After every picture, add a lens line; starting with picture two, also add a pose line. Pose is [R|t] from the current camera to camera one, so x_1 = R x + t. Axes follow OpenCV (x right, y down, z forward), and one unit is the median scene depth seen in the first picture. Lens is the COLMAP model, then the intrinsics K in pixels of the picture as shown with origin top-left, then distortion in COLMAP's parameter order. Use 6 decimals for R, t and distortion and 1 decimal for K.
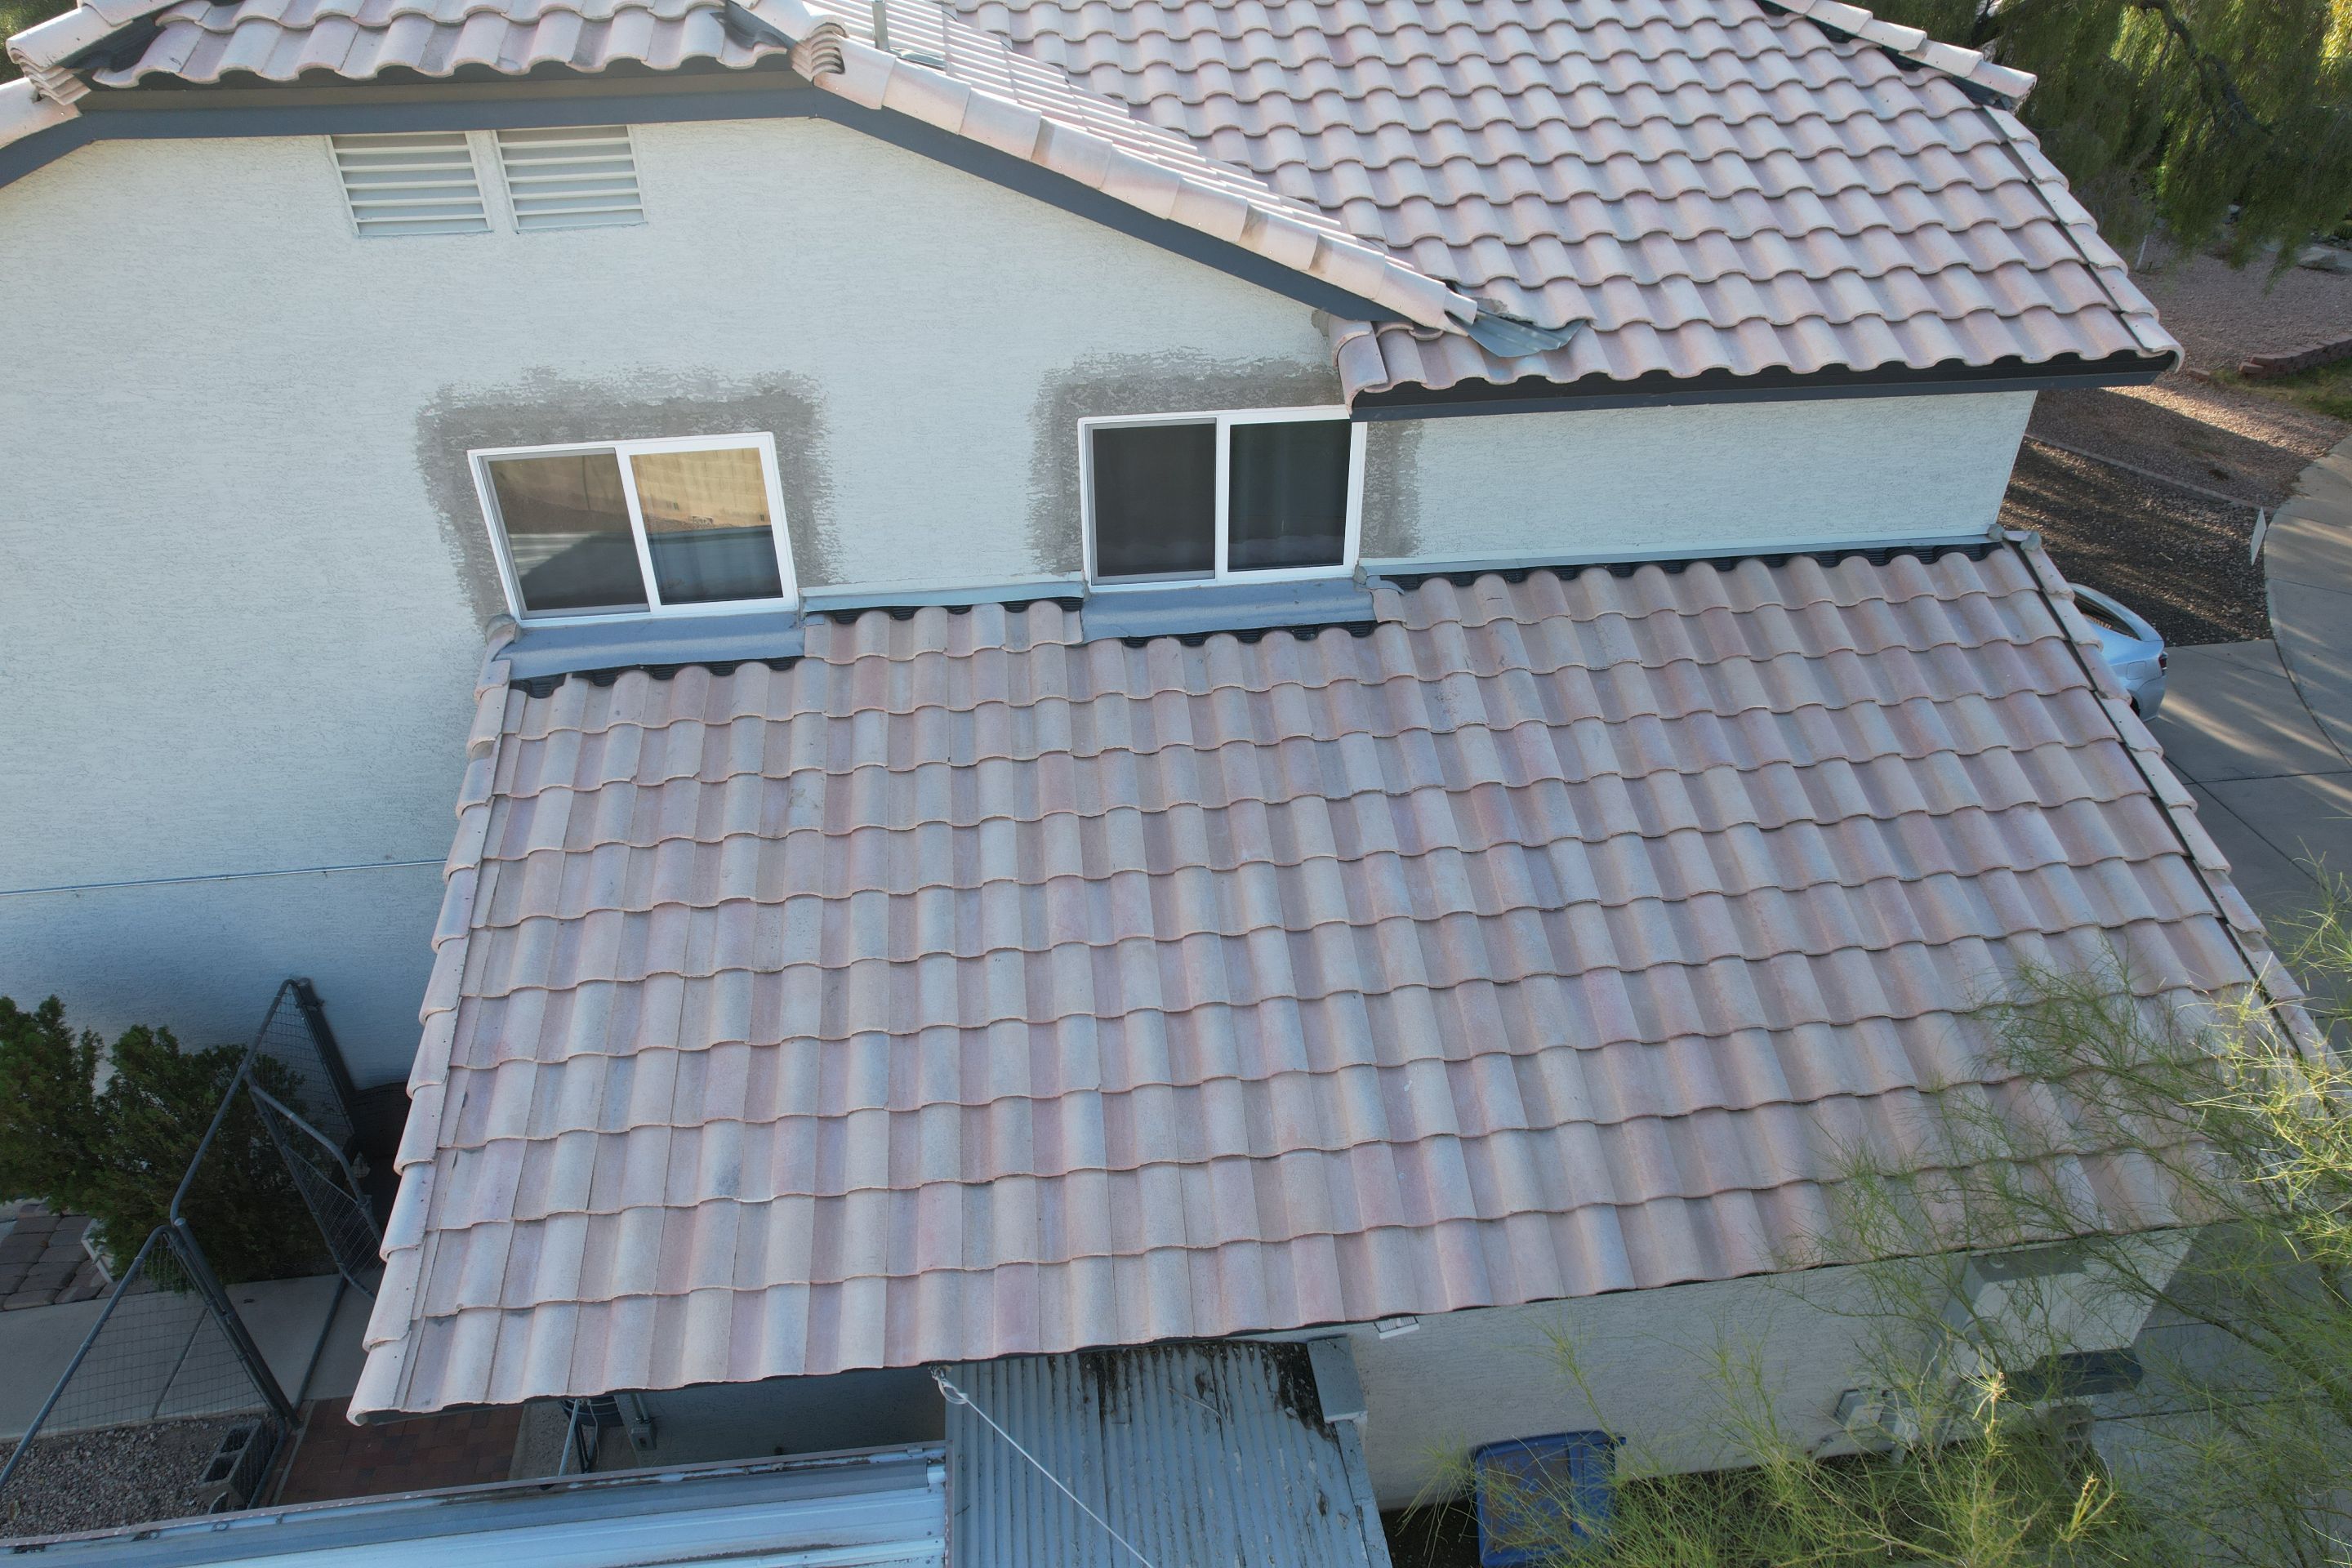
lens RADIAL K [[1471.6, 0, 1176.0], [0, 1471.6, 784.0], [0, 0, 1]] dist [-0.054478, -0.000204]
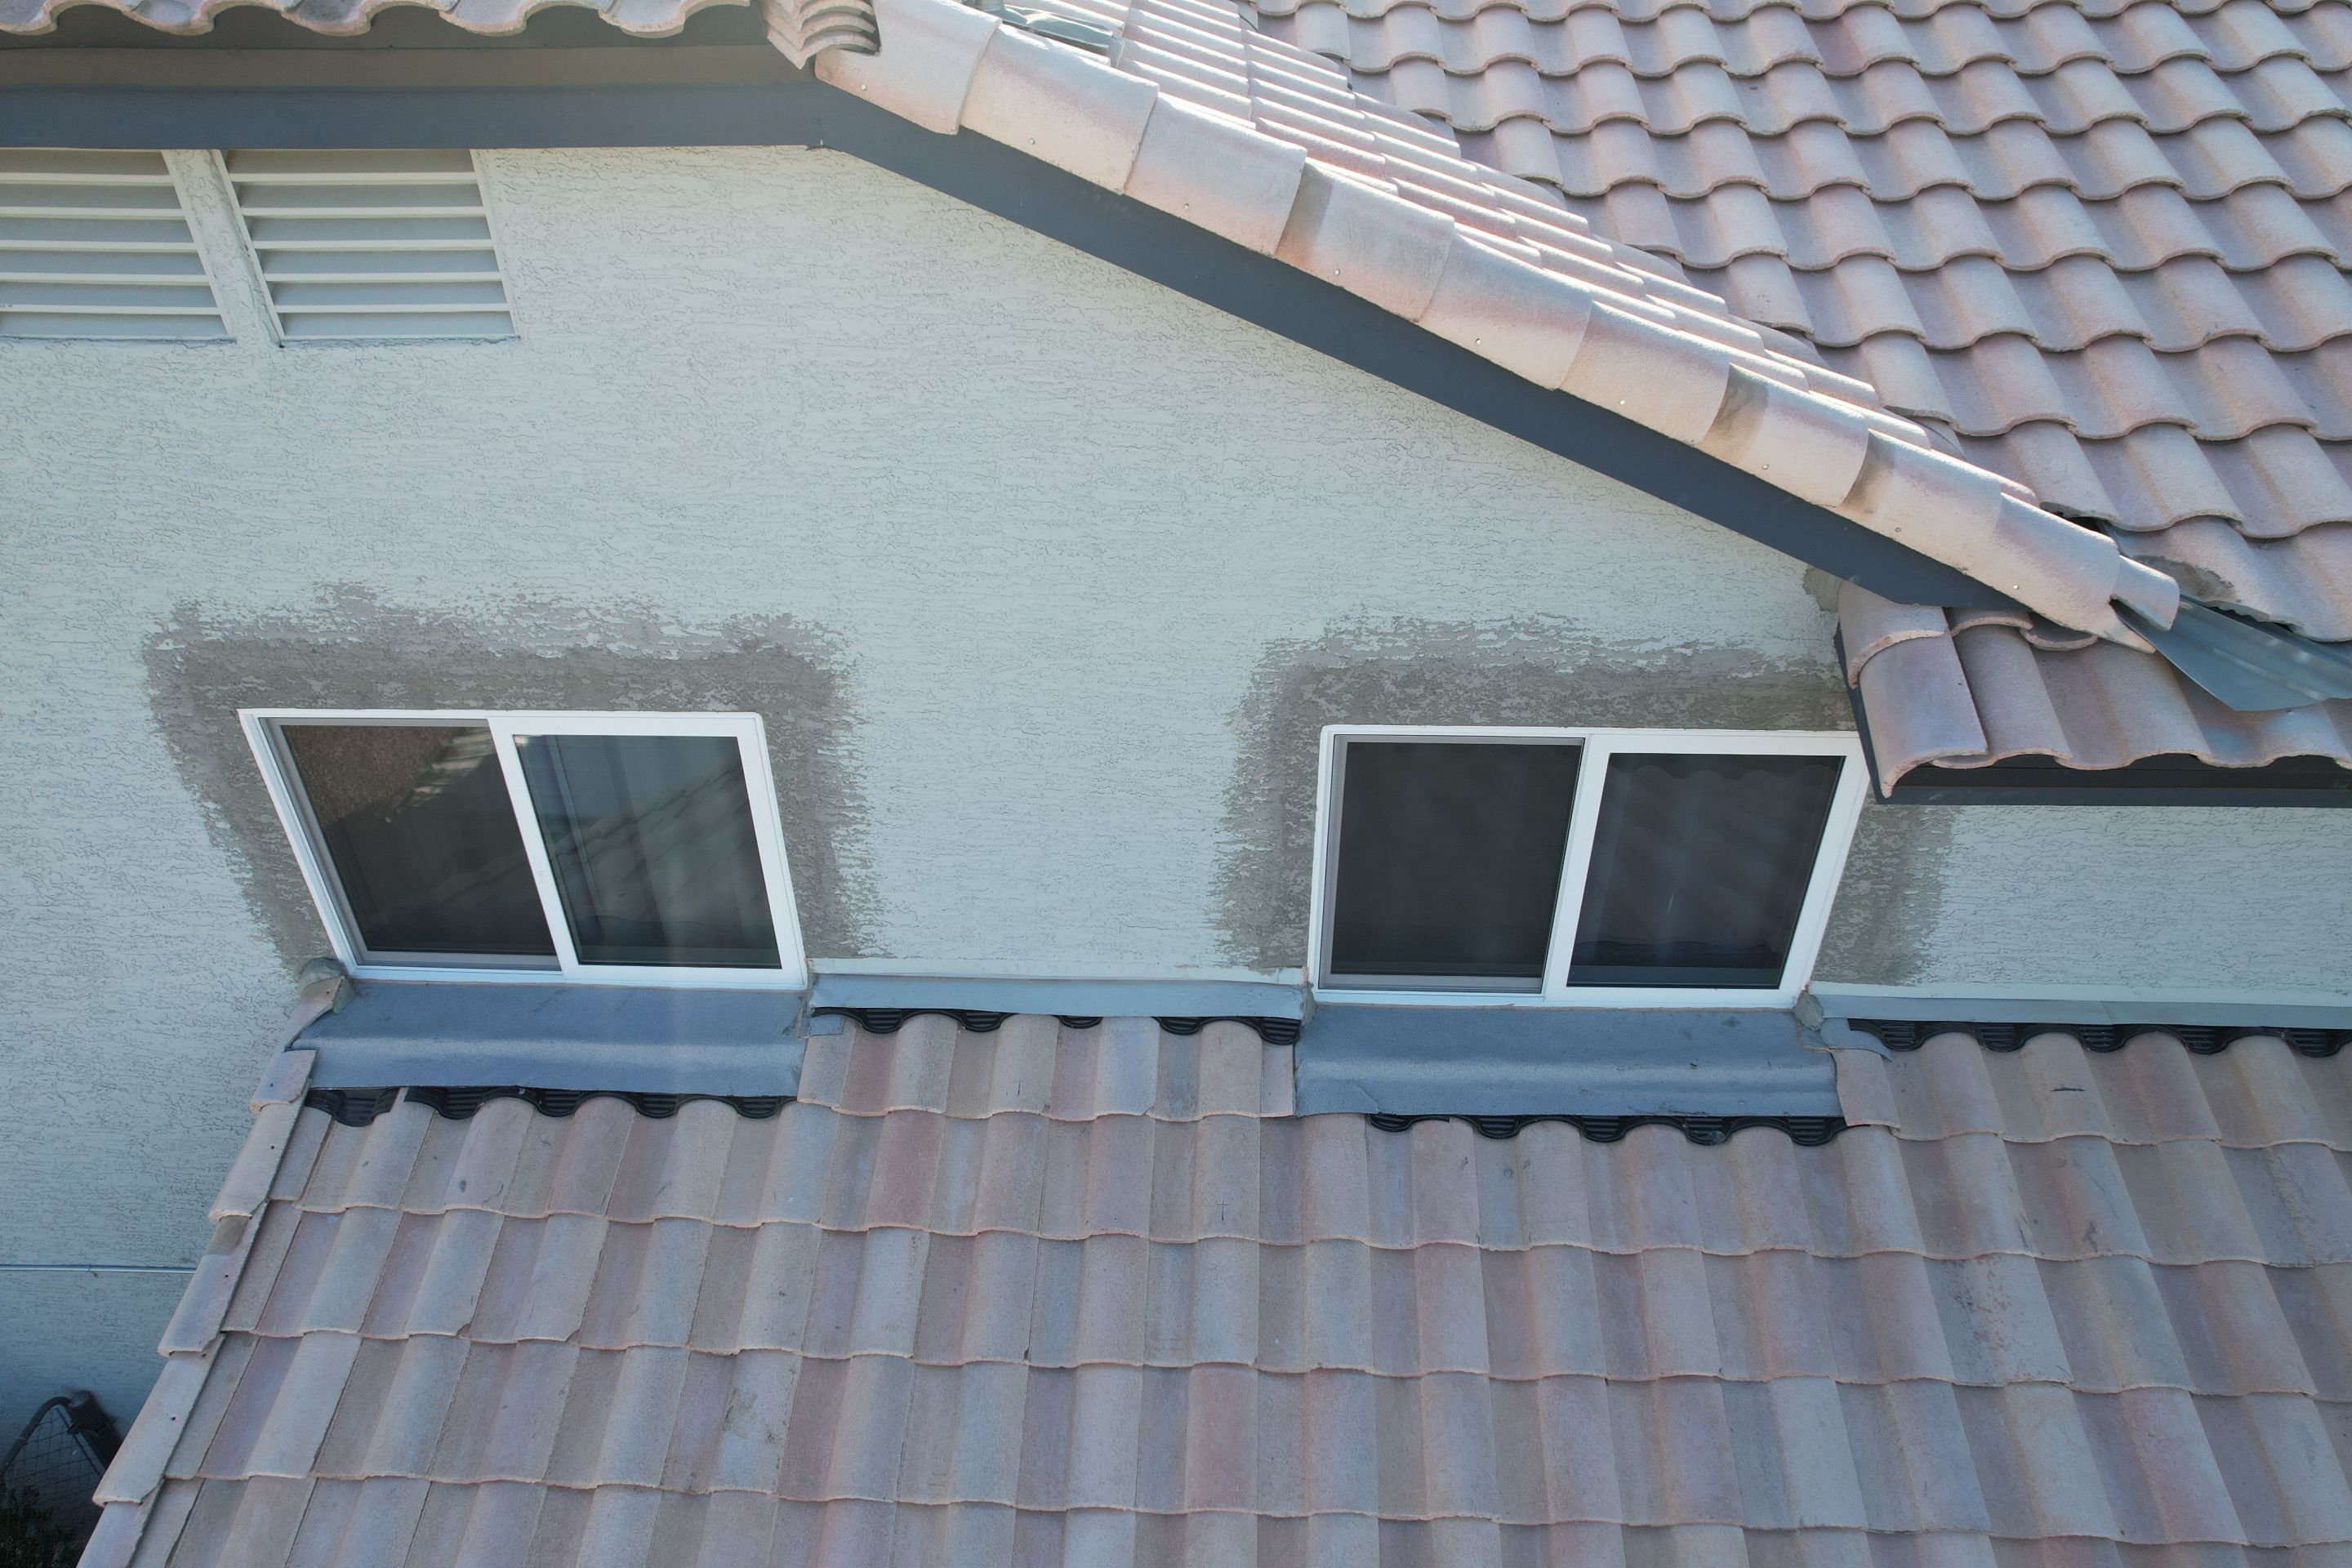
lens RADIAL K [[1492.5, 0, 1176.0], [0, 1492.5, 784.0], [0, 0, 1]] dist [-0.078623, 0.063336]
pose [[0.987987, 0.085687, -0.128603, -0.048218], [-0.086685, 0.996233, -0.002177, -0.222742], [0.127932, 0.013299, 0.991694, 0.461676]]
